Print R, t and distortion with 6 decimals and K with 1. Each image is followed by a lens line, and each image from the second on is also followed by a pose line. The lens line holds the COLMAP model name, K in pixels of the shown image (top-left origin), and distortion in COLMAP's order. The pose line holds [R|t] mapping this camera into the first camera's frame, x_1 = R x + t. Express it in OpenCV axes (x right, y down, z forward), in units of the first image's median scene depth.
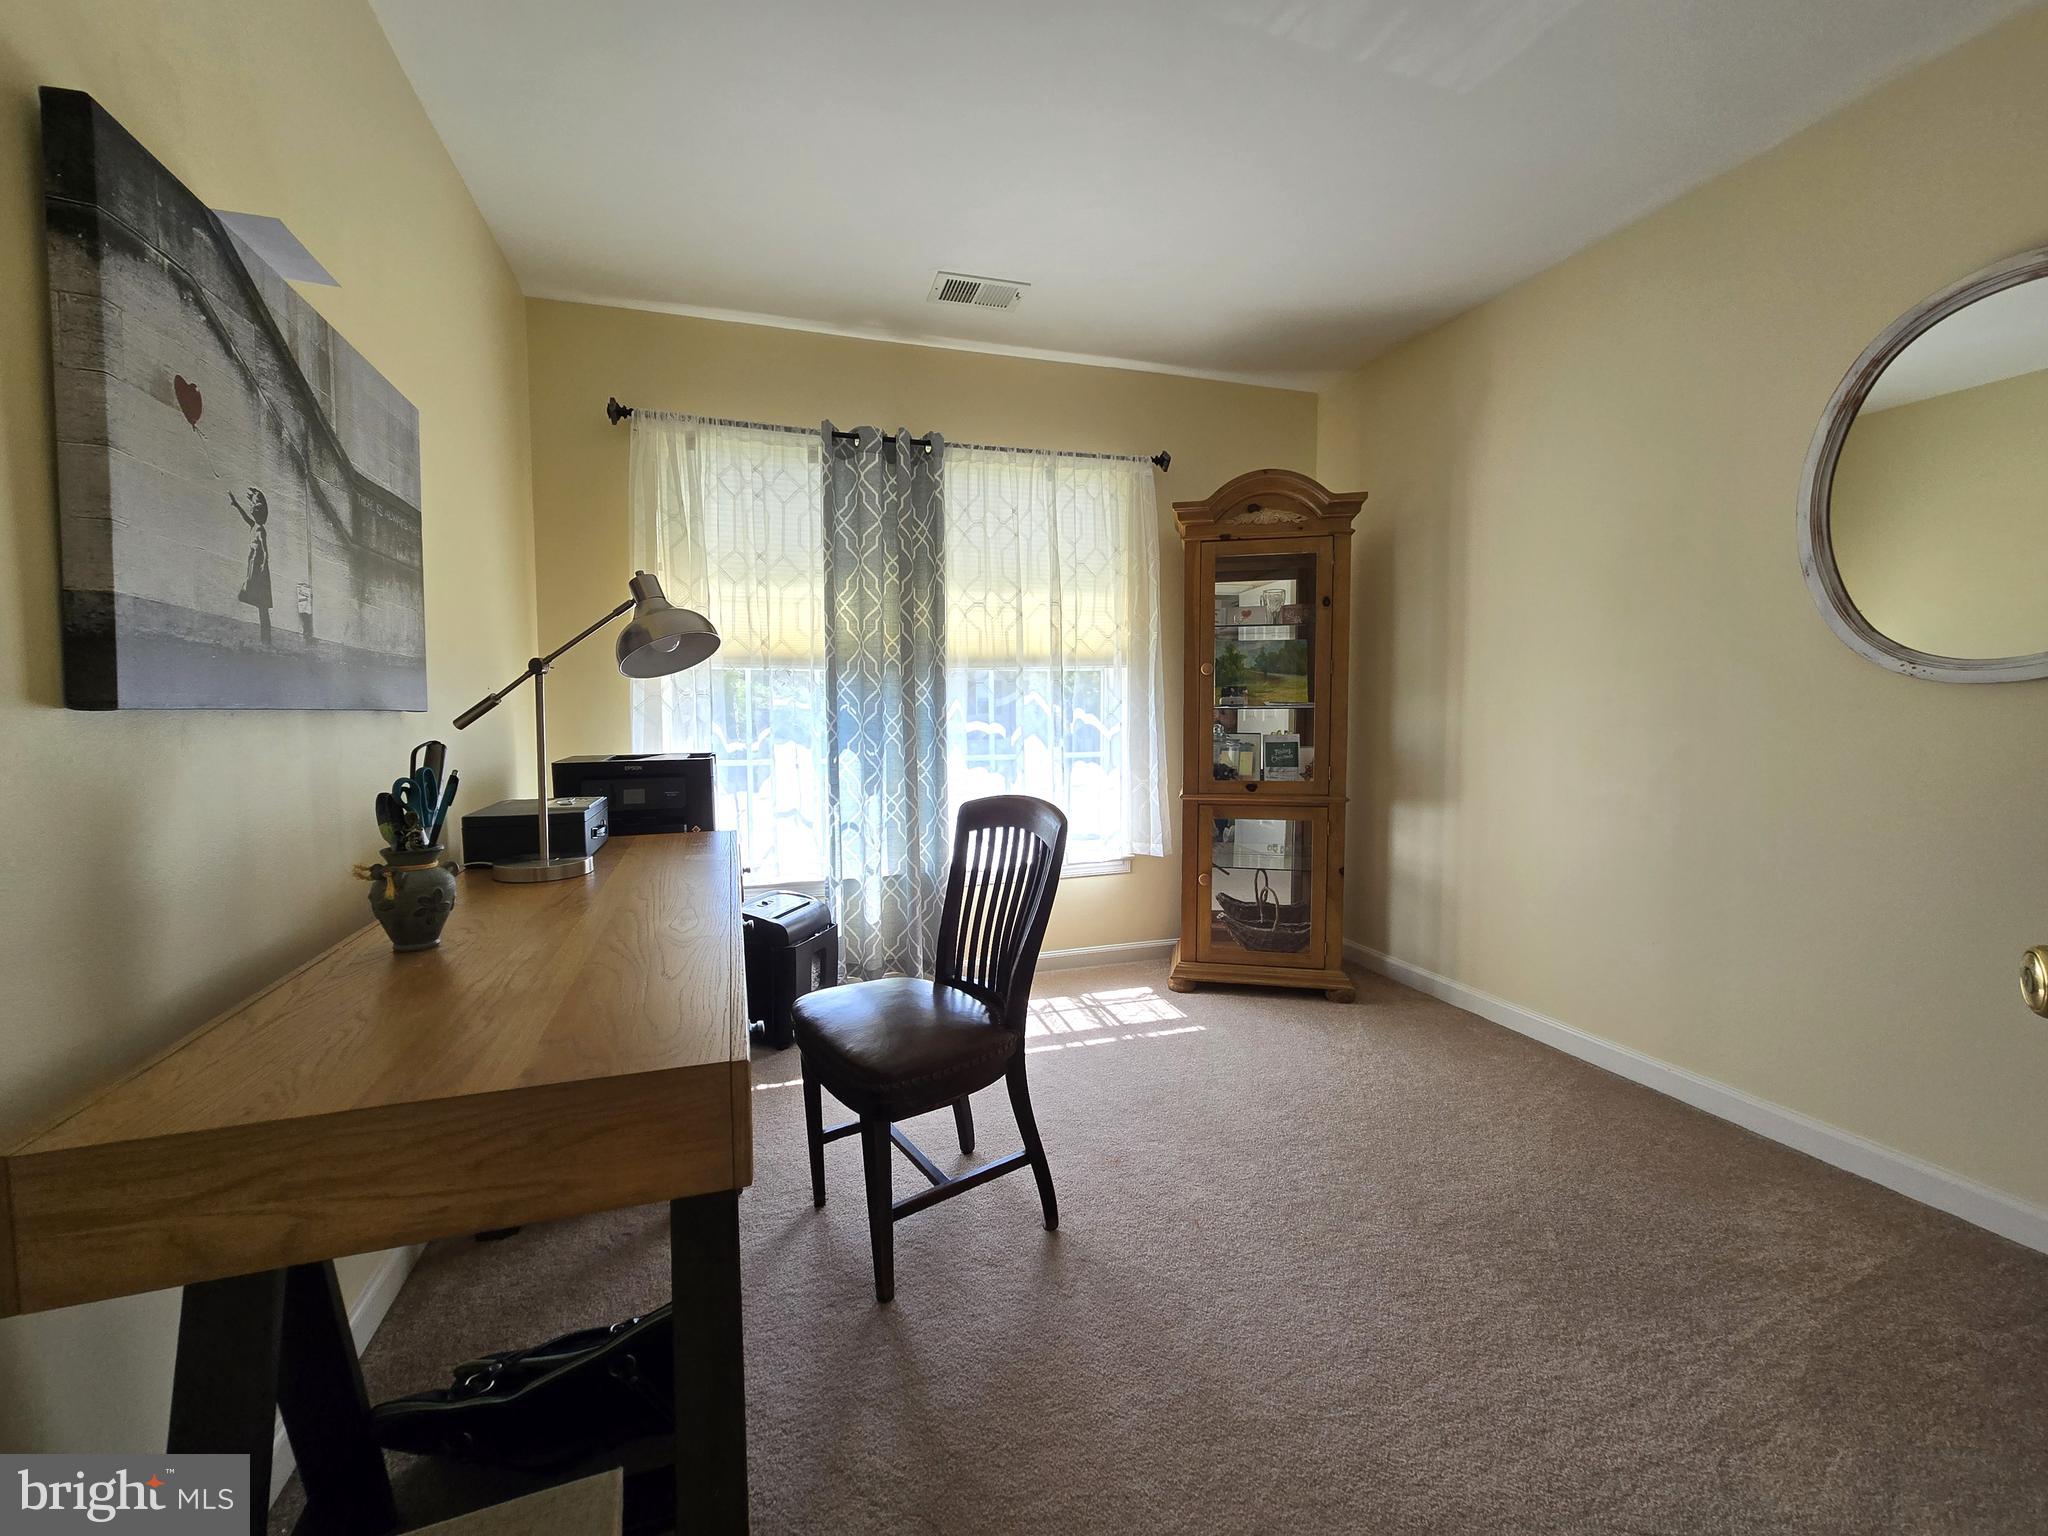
lens RADIAL K [[859.2, 0, 1019.4], [0, 859.2, 764.5], [0, 0, 1]] dist [0.003260, -0.000728]
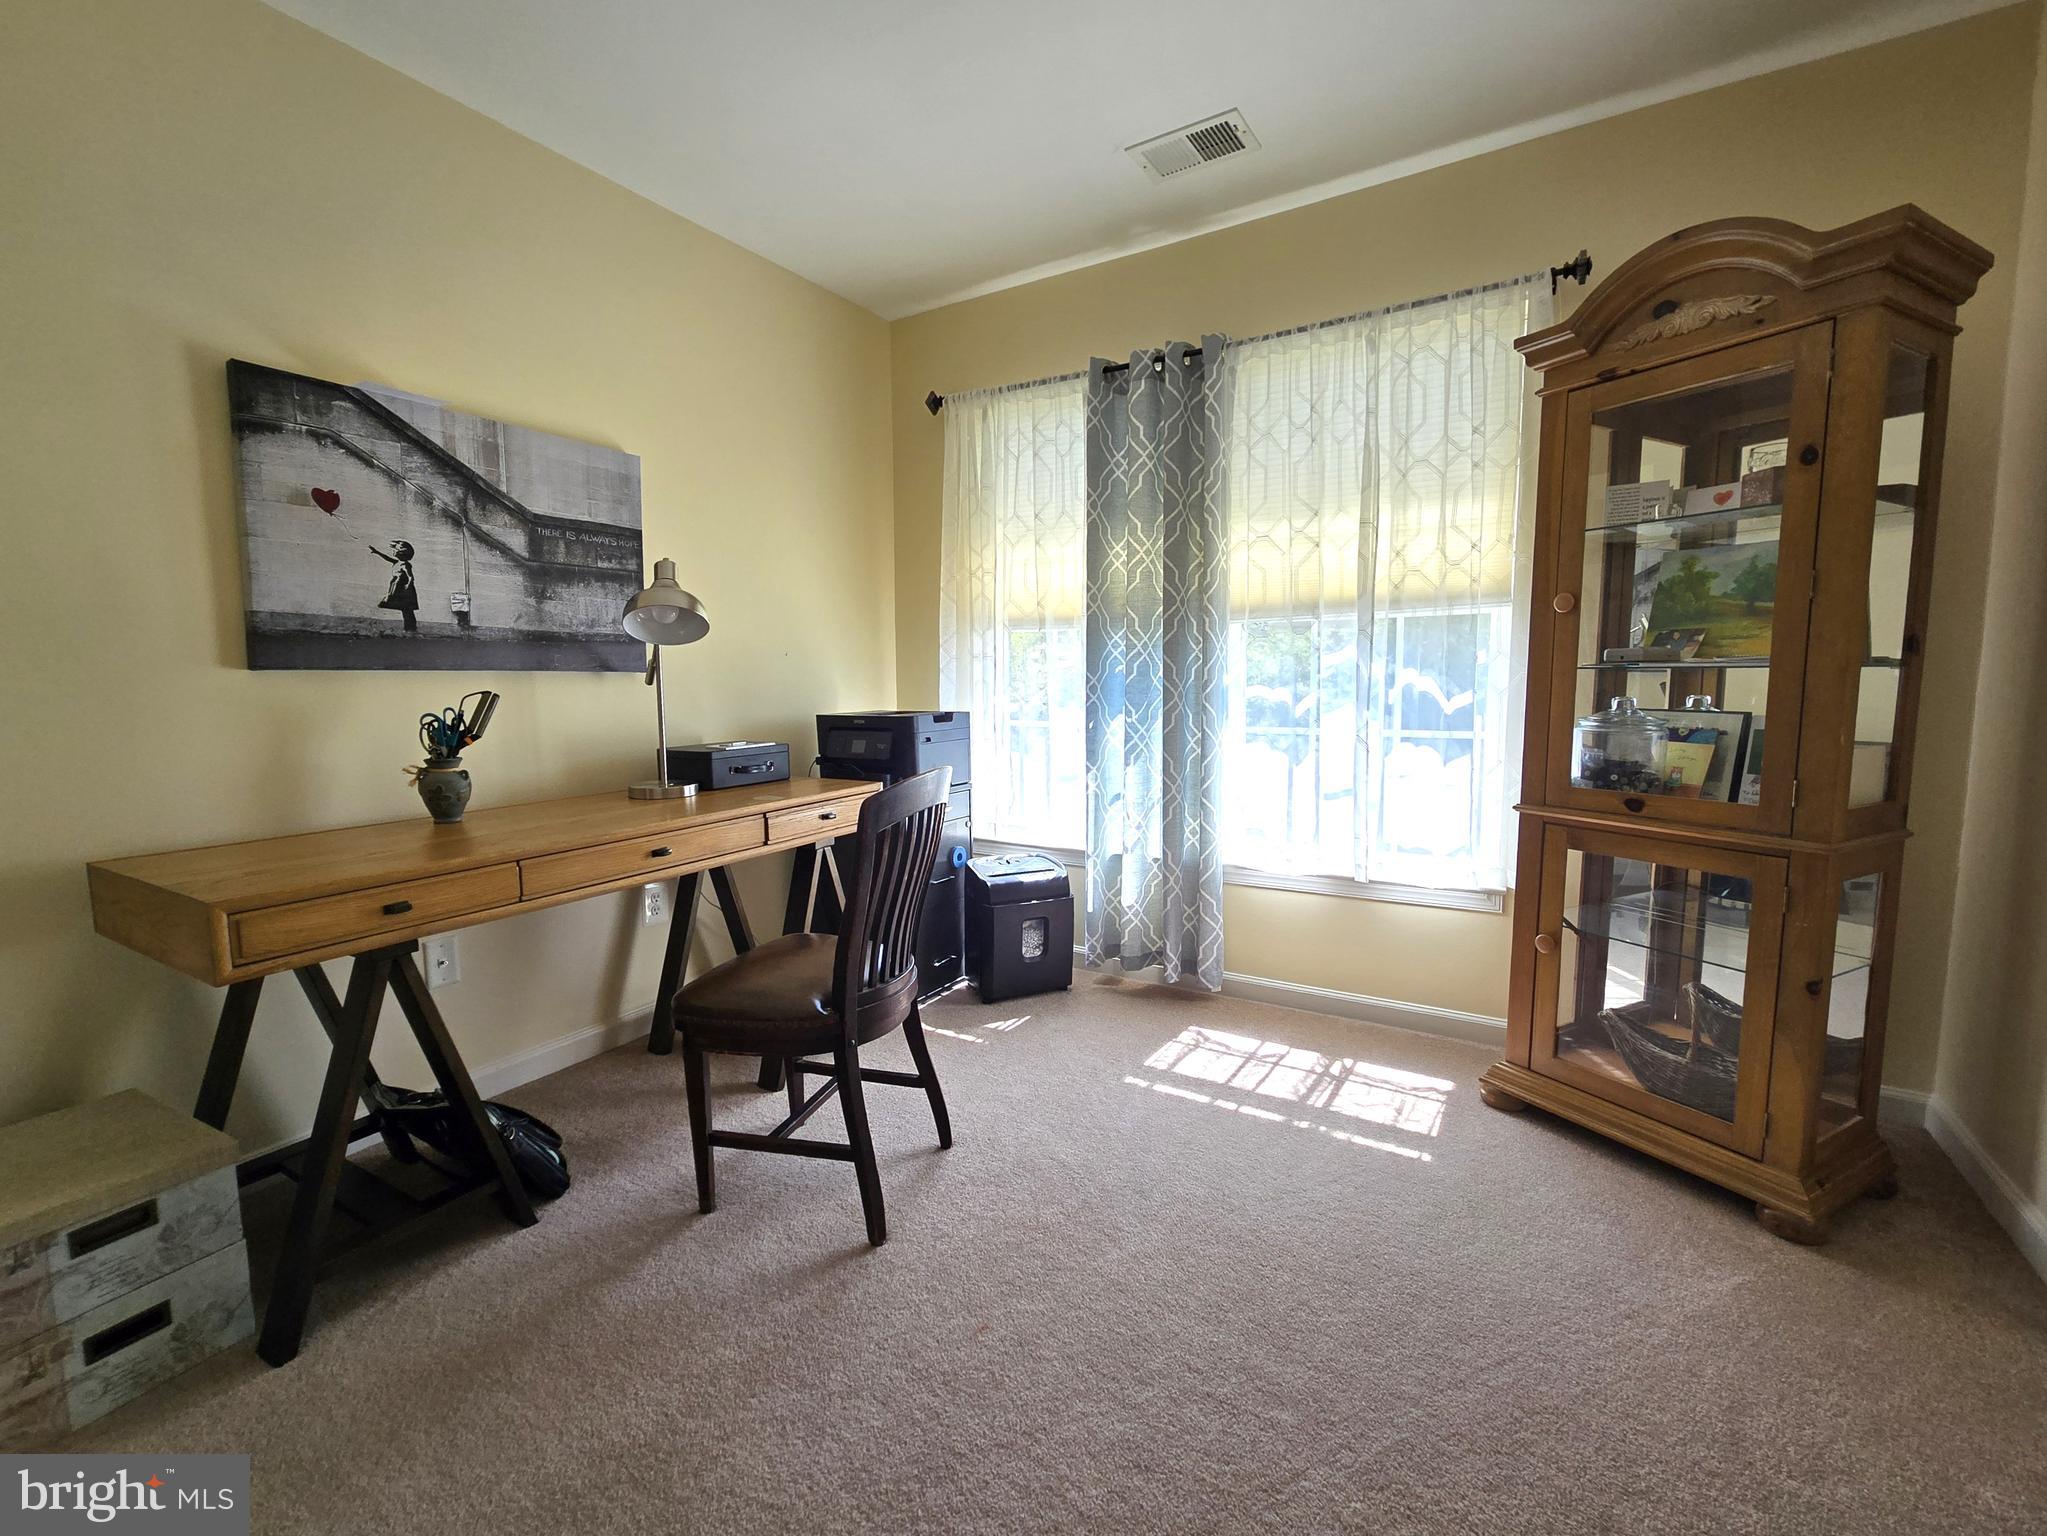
lens RADIAL K [[910.4, 0, 1022.8], [0, 910.4, 766.8], [0, 0, 1]] dist [0.002047, -0.000170]
pose [[0.633093, 0.079981, -0.769933, 0.496761], [-0.049056, 0.996794, 0.063210, -0.018199], [0.772520, -0.002248, 0.634986, 0.302949]]
